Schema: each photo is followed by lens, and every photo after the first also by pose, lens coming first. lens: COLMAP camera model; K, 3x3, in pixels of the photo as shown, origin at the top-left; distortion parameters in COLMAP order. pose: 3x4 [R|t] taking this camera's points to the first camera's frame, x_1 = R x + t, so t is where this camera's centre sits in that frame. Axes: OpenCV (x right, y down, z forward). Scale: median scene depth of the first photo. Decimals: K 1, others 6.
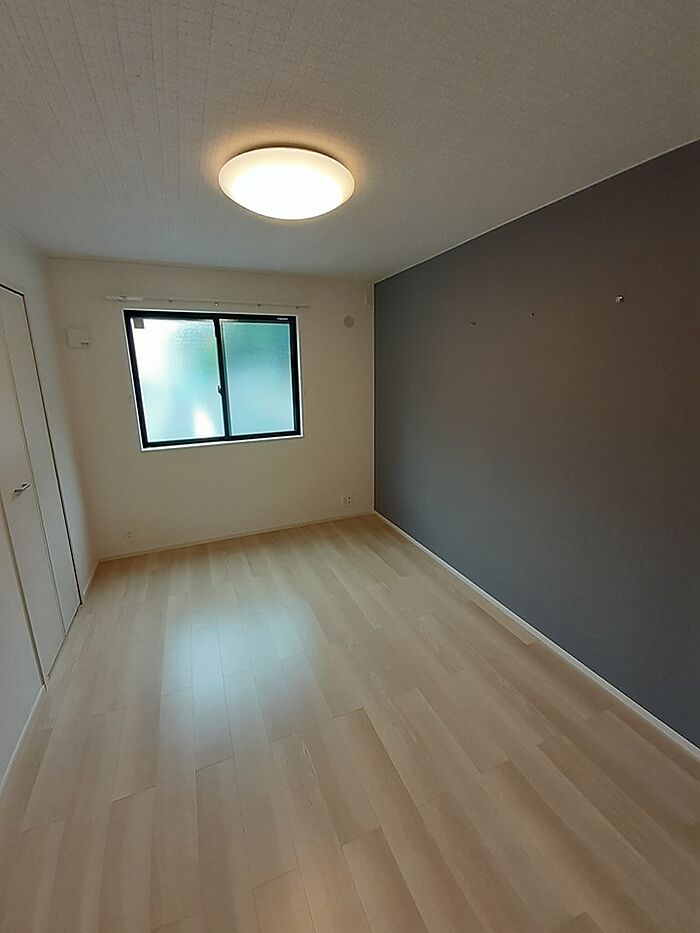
lens RADIAL K [[379.0, 0, 350.0], [0, 379.0, 466.5], [0, 0, 1]] dist [0.001475, -0.000126]
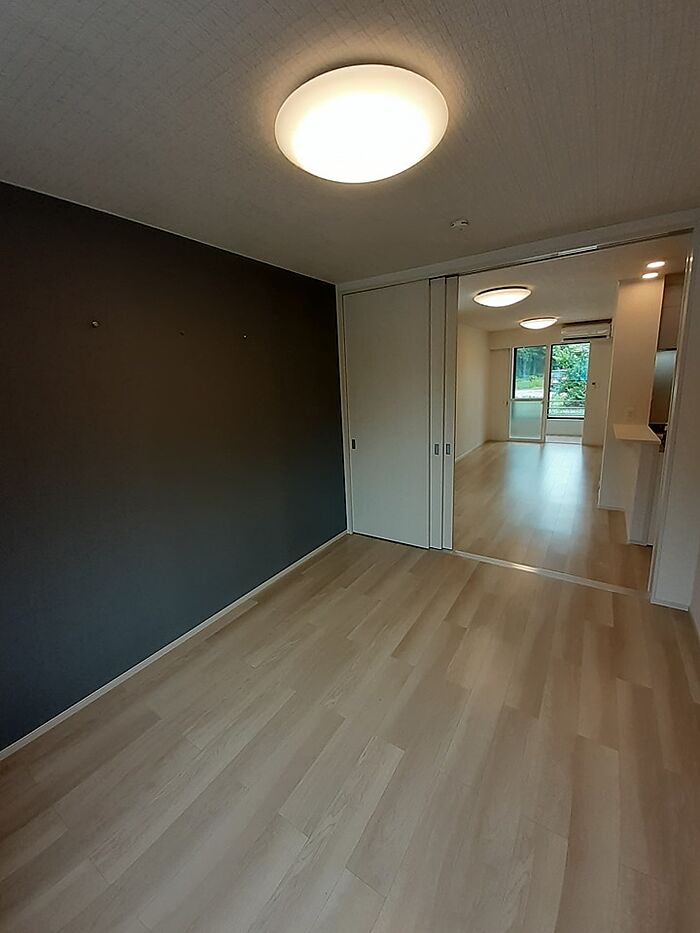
lens RADIAL K [[379.0, 0, 350.0], [0, 379.0, 466.5], [0, 0, 1]] dist [0.001475, -0.000126]
pose [[-0.570147, -0.150118, 0.807711, -0.659135], [0.255388, 0.902066, 0.347927, -0.292666], [-0.780839, 0.404650, -0.475972, 1.231910]]
